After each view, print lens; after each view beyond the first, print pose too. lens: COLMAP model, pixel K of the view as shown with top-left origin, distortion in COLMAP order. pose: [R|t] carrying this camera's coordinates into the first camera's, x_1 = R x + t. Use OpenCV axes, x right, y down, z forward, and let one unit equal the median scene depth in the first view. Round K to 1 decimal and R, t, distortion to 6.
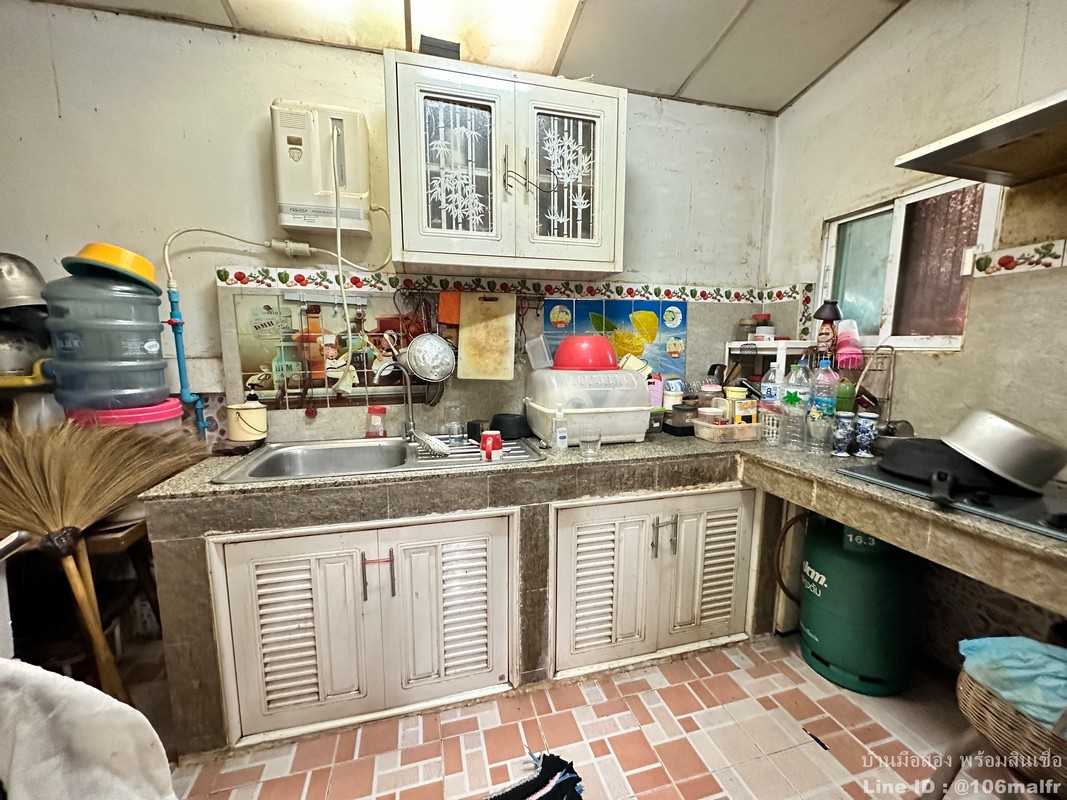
lens RADIAL K [[427.8, 0, 532.3], [0, 427.8, 402.3], [0, 0, 1]] dist [-0.005474, 0.000884]
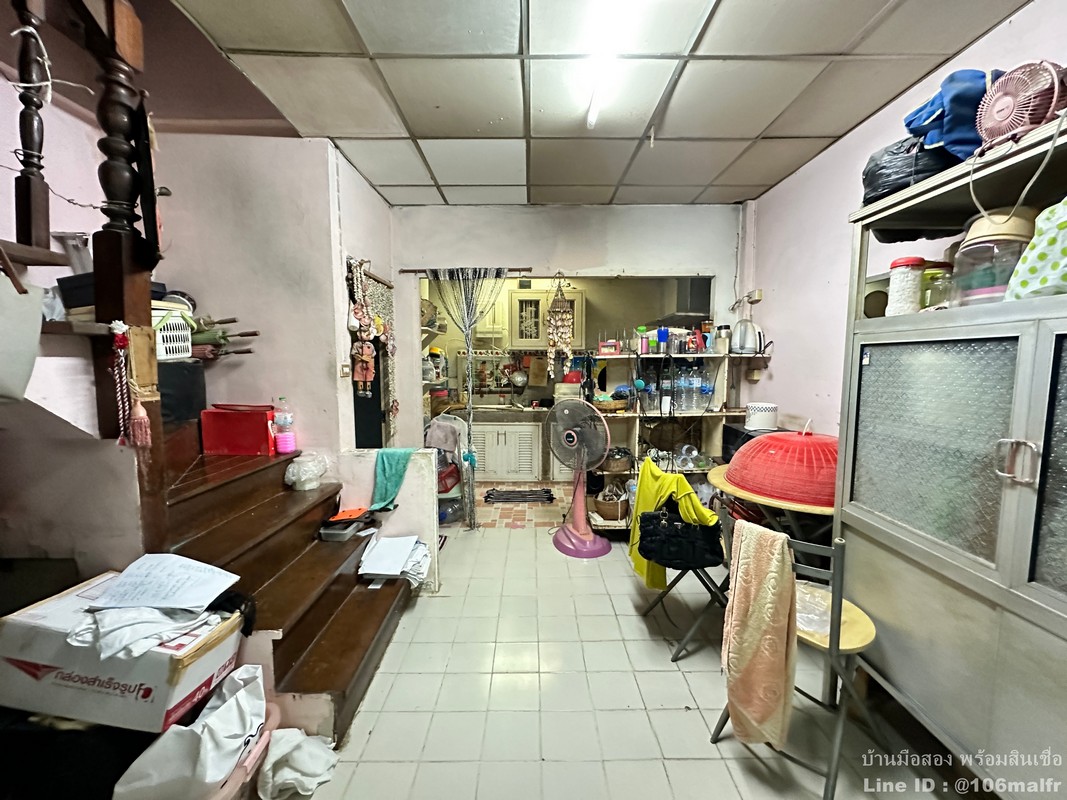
lens RADIAL K [[427.8, 0, 534.8], [0, 427.8, 397.7], [0, 0, 1]] dist [-0.005474, 0.000884]
pose [[0.966985, 0.020938, -0.253971, 0.669740], [-0.029616, 0.999099, -0.030392, 0.126770], [0.253106, 0.036910, 0.966734, -1.992380]]
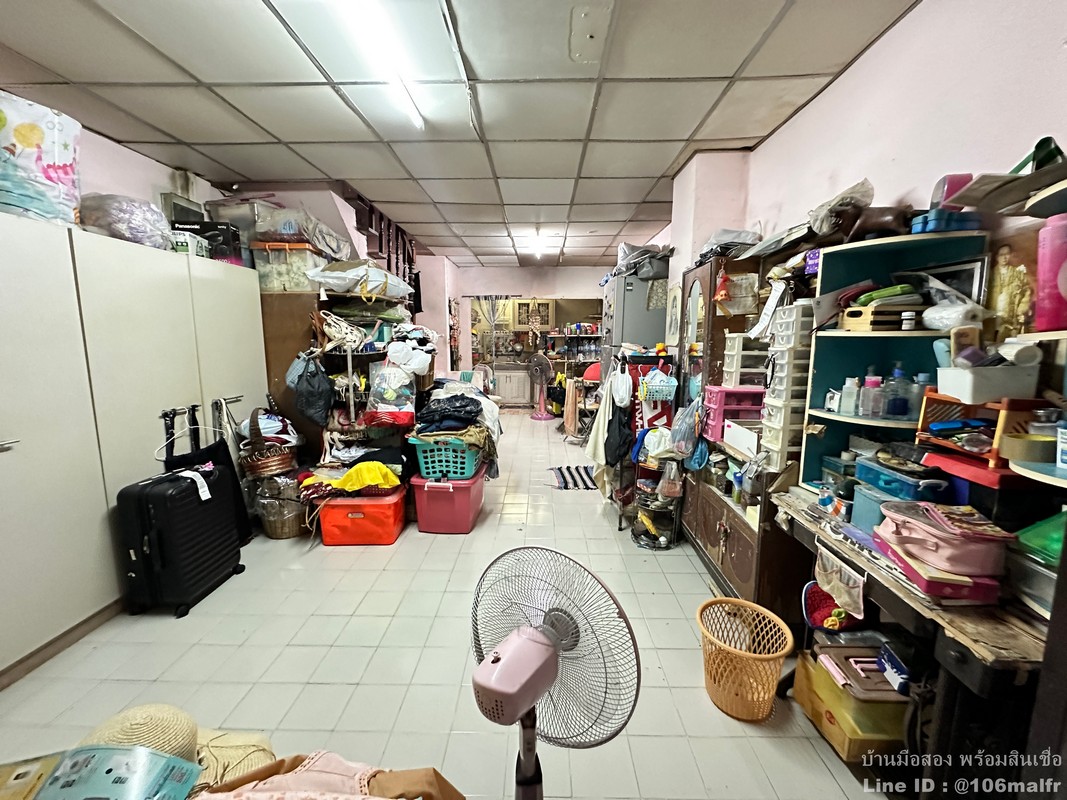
lens RADIAL K [[427.8, 0, 534.4], [0, 427.8, 398.3], [0, 0, 1]] dist [-0.005474, 0.000884]
pose [[0.960708, 0.044494, -0.273972, 1.528120], [-0.037713, 0.998839, 0.029971, 0.391195], [0.274988, -0.018461, 0.961271, -4.345744]]
